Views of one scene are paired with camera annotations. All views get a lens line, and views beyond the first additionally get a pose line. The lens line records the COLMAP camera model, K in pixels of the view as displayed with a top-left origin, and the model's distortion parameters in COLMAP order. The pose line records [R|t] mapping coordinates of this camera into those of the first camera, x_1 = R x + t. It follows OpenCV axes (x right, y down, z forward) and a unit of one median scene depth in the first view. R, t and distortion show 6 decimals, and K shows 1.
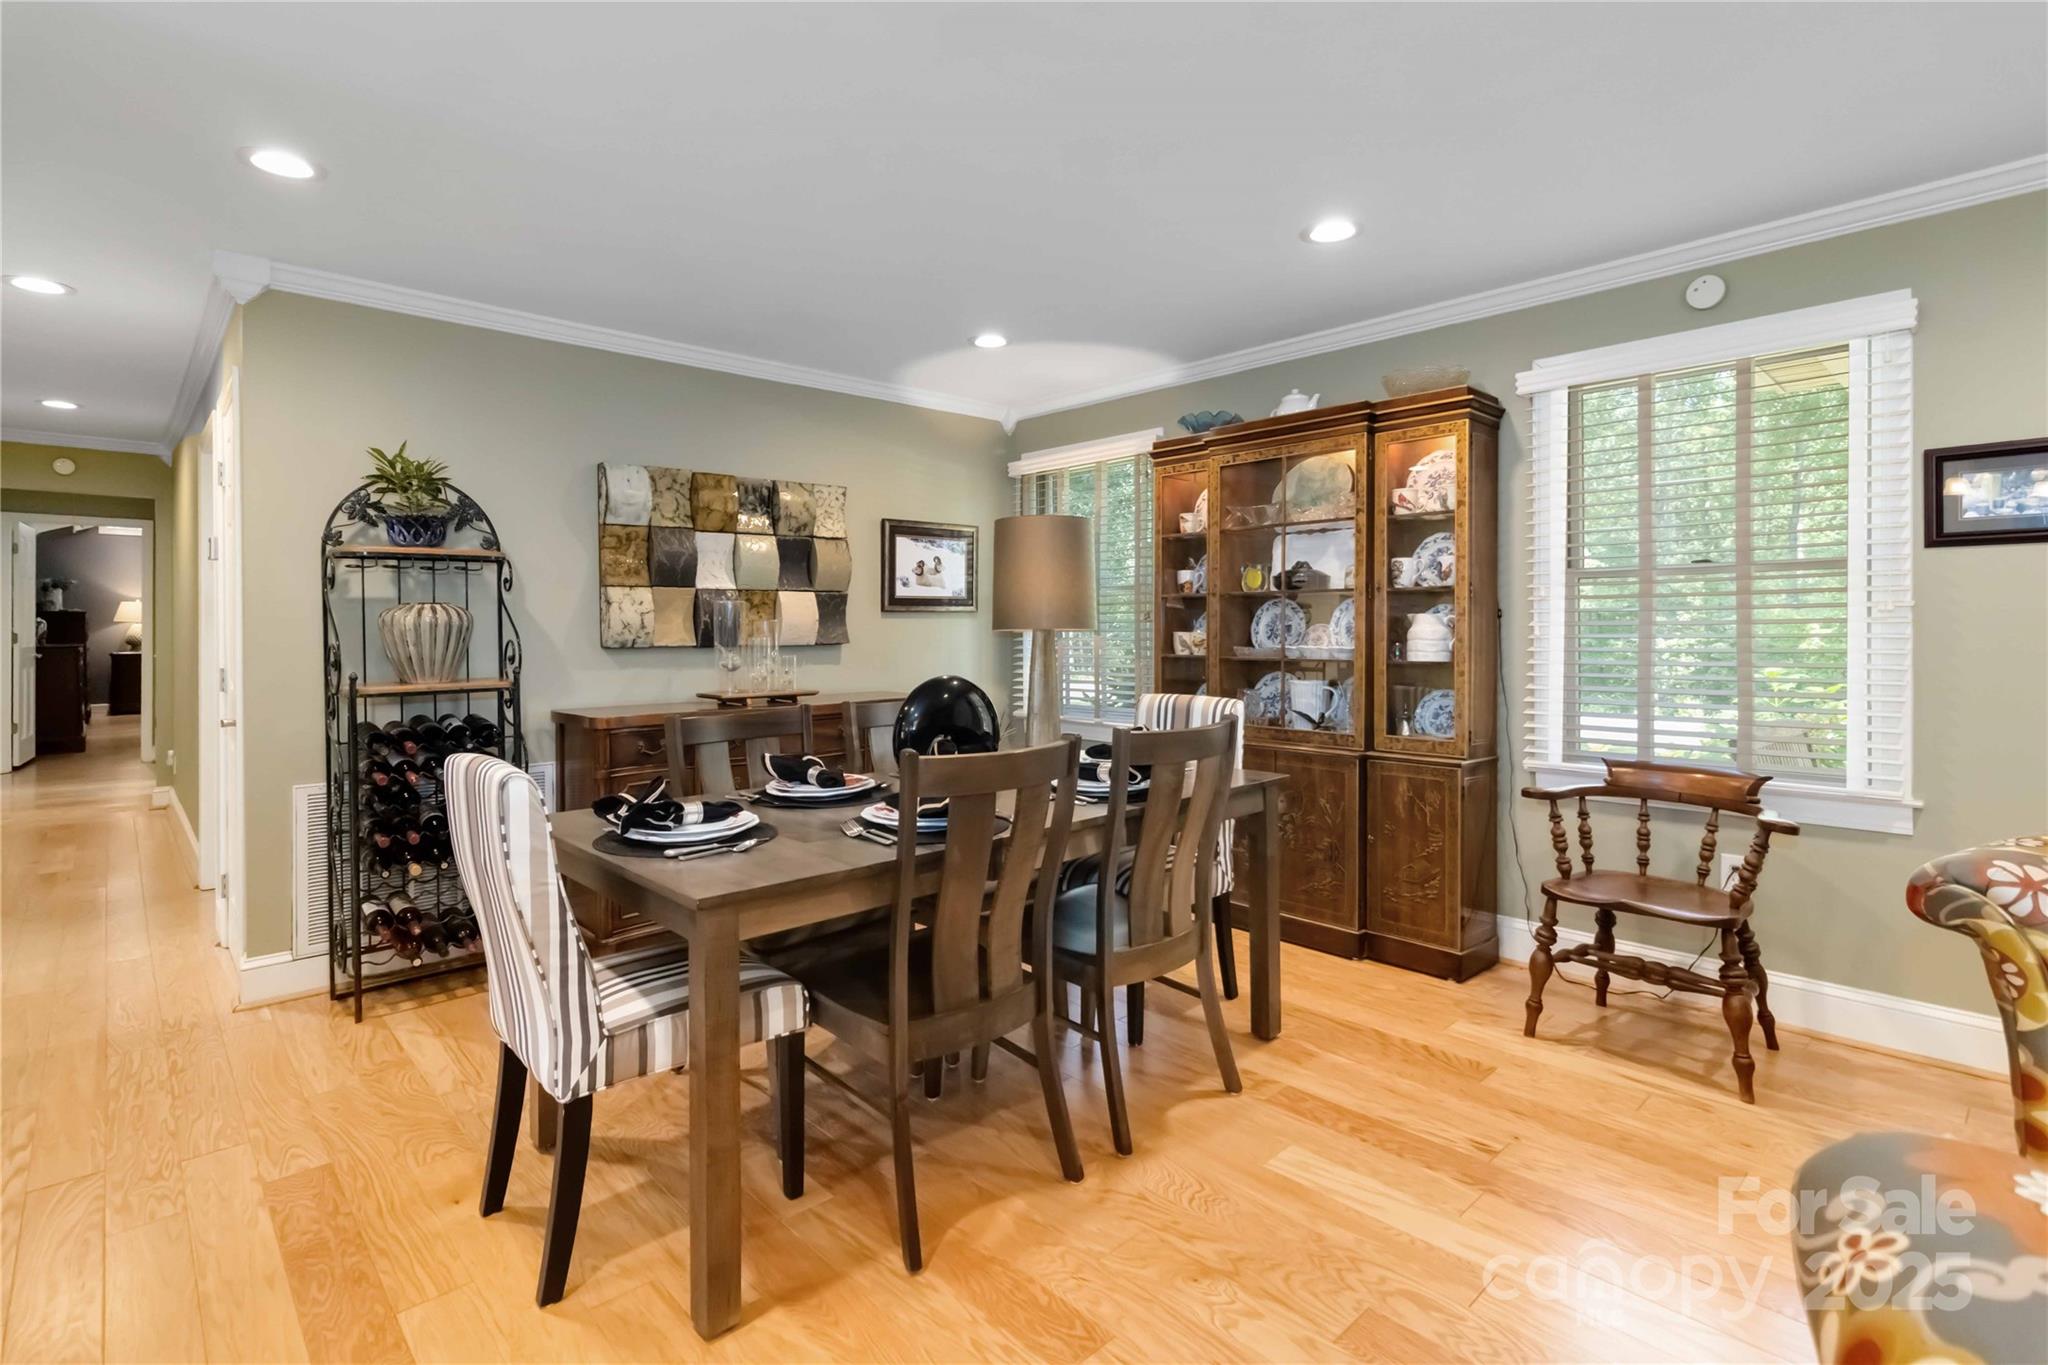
lens RADIAL K [[966.2, 0, 1018.8], [0, 966.2, 616.7], [0, 0, 1]] dist [0.000866, 0.000643]
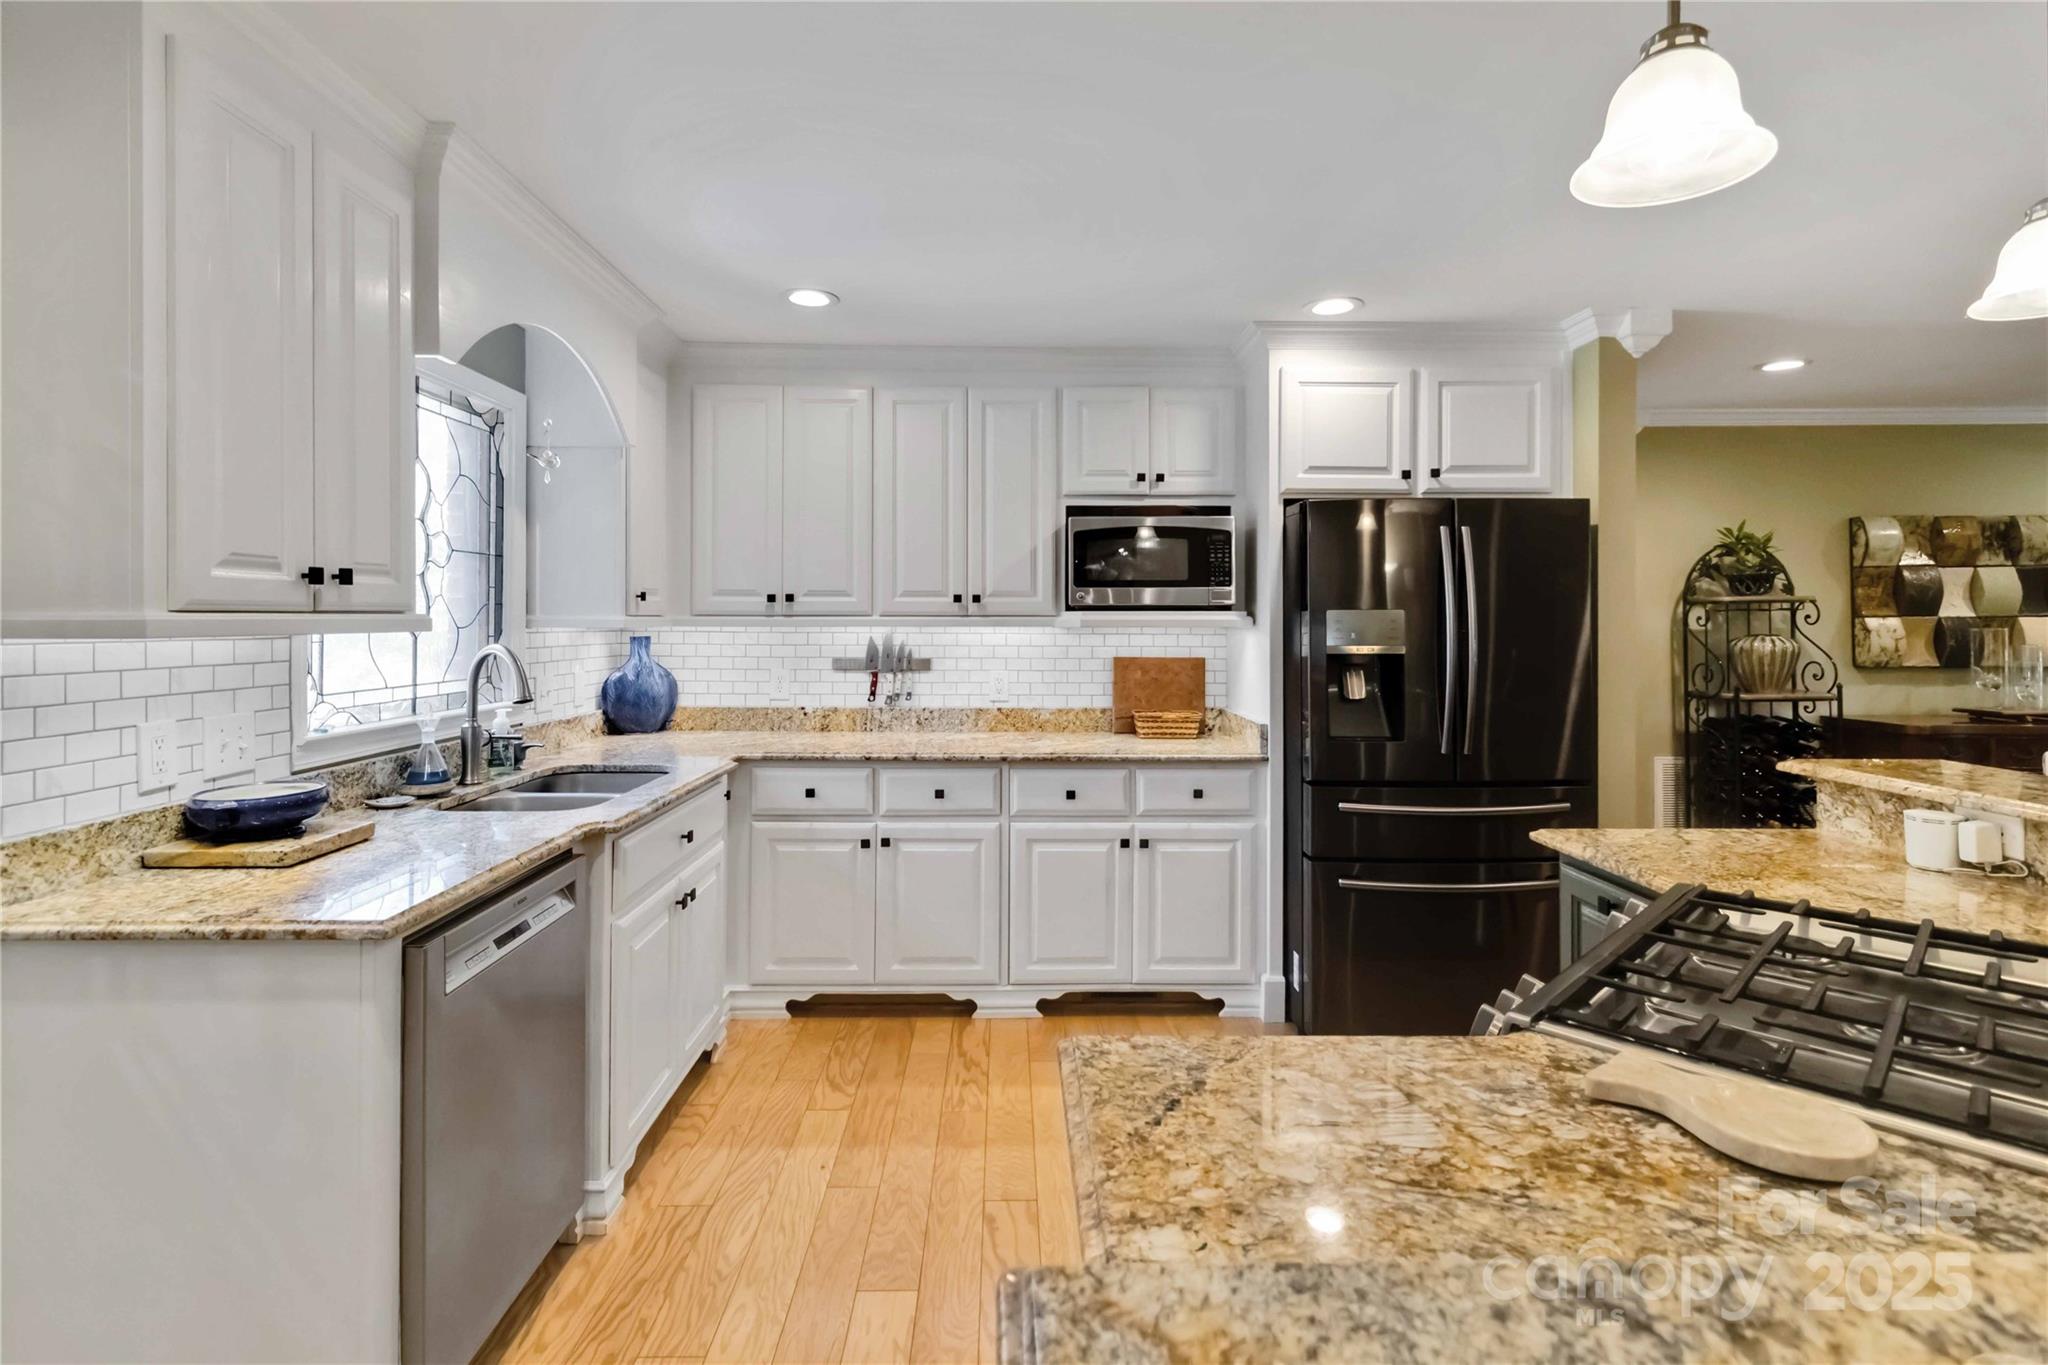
lens RADIAL K [[966.2, 0, 1018.8], [0, 966.2, 616.7], [0, 0, 1]] dist [0.000866, 0.000643]
pose [[0.741144, -0.000671, -0.671345, -0.396830], [0.007315, 0.999948, 0.007077, -0.048695], [0.671306, -0.010156, 0.741111, -0.638976]]
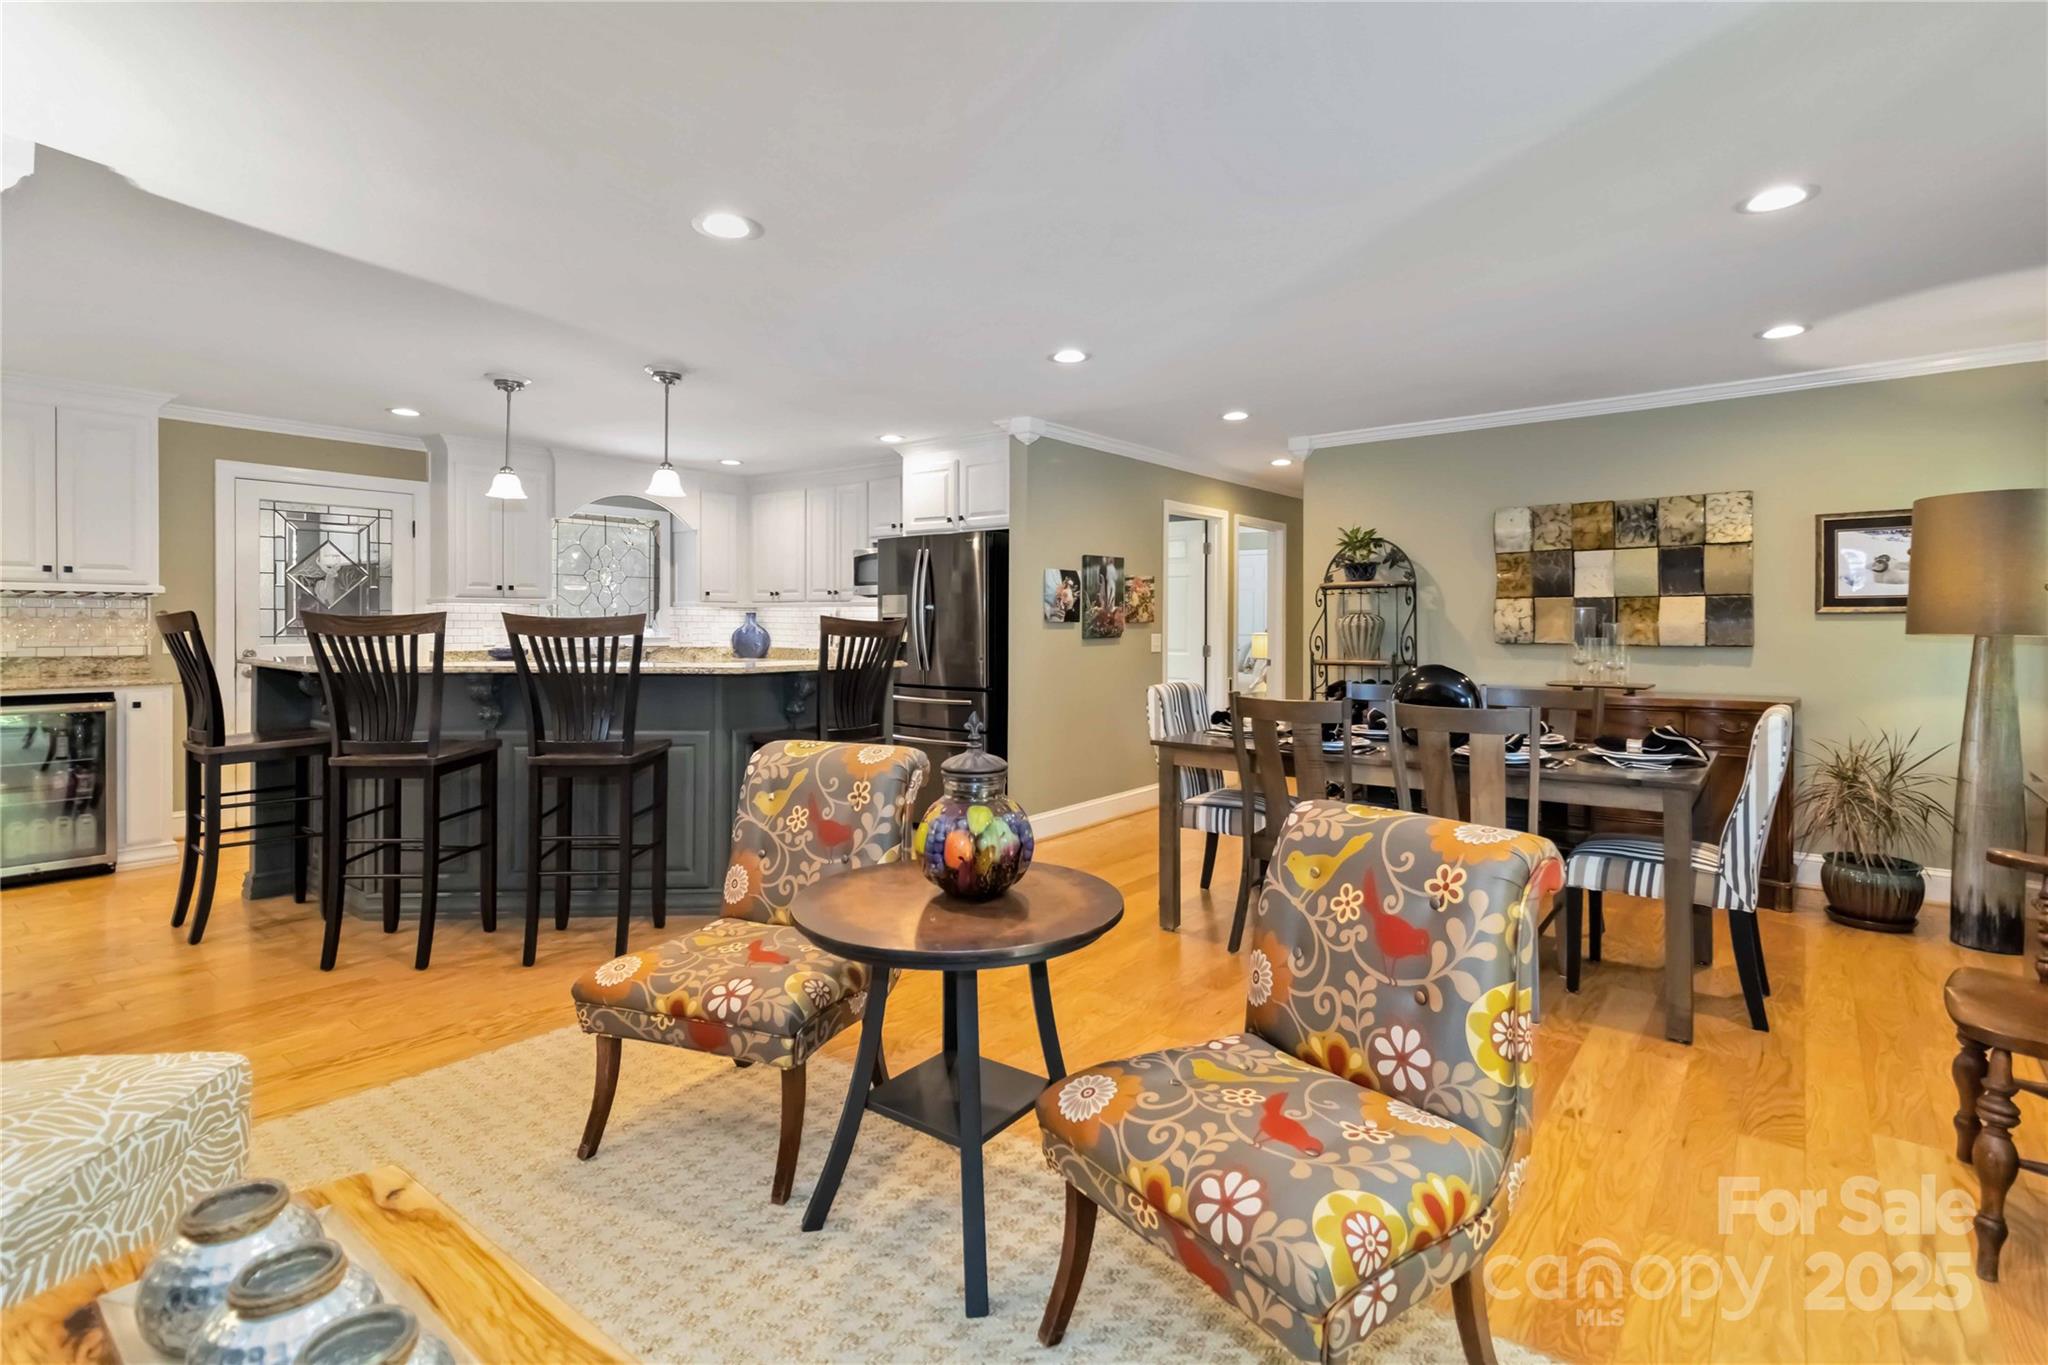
lens RADIAL K [[967.5, 0, 1025.7], [0, 967.5, 629.7], [0, 0, 1]] dist [0.003038, 0.000819]
pose [[0.145873, 0.010455, -0.989248, 0.845791], [0.006863, 0.999909, 0.011580, -0.007499], [0.989279, -0.008479, 0.145788, 0.128086]]
